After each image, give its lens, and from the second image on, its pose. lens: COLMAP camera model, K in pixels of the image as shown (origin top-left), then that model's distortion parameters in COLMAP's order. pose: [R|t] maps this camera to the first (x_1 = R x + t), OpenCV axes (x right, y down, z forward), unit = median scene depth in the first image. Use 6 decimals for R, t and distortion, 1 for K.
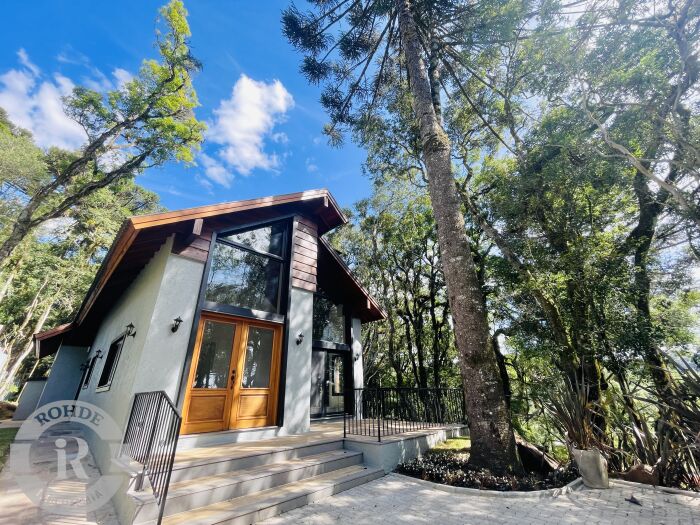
lens RADIAL K [[281.9, 0, 348.0], [0, 281.9, 265.8], [0, 0, 1]] dist [-0.003546, 0.000893]
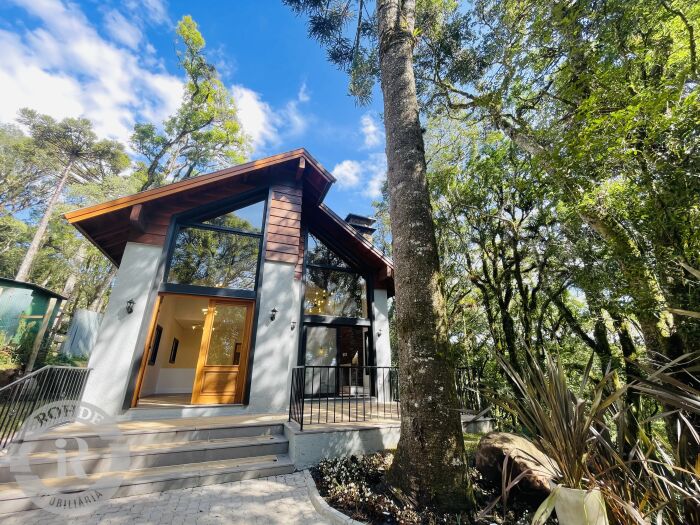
lens RADIAL K [[281.9, 0, 350.5], [0, 281.9, 264.8], [0, 0, 1]] dist [-0.003546, 0.000893]
pose [[0.918004, -0.125074, -0.376331, 0.267339], [0.147191, 0.988638, 0.030476, 0.065837], [0.368243, -0.083369, 0.925984, 0.150503]]
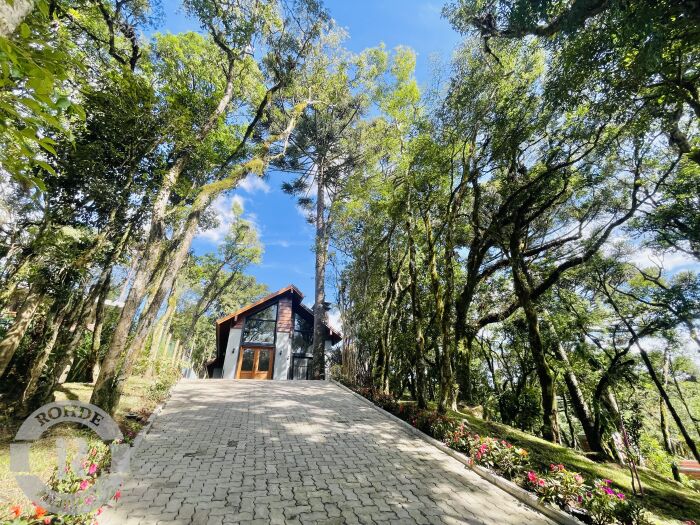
lens RADIAL K [[281.9, 0, 349.8], [0, 281.9, 262.4], [0, 0, 1]] dist [-0.003546, 0.000893]
pose [[0.916194, -0.212892, -0.339507, 0.870335], [0.179822, 0.975537, -0.126455, -0.058261], [0.358123, 0.054806, 0.932064, -0.716692]]
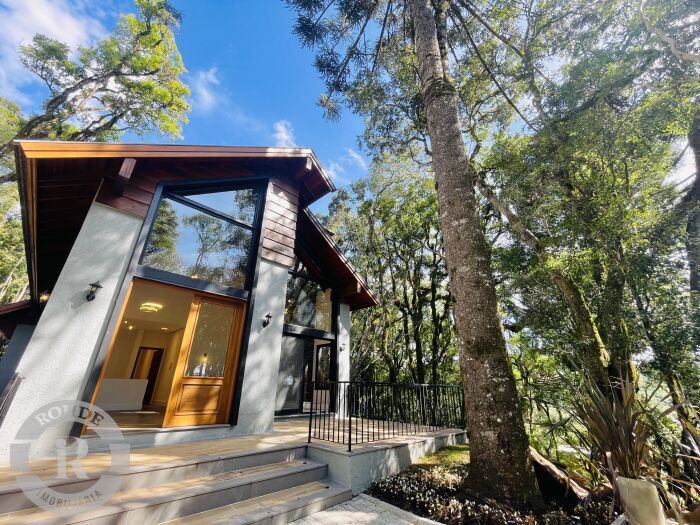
lens RADIAL K [[281.9, 0, 347.4], [0, 281.9, 265.0], [0, 0, 1]] dist [-0.003546, 0.000893]
pose [[0.999495, 0.028752, -0.013567, 0.045057], [-0.028573, 0.999505, 0.013191, 0.048933], [0.013939, -0.012797, 0.999821, 0.108225]]
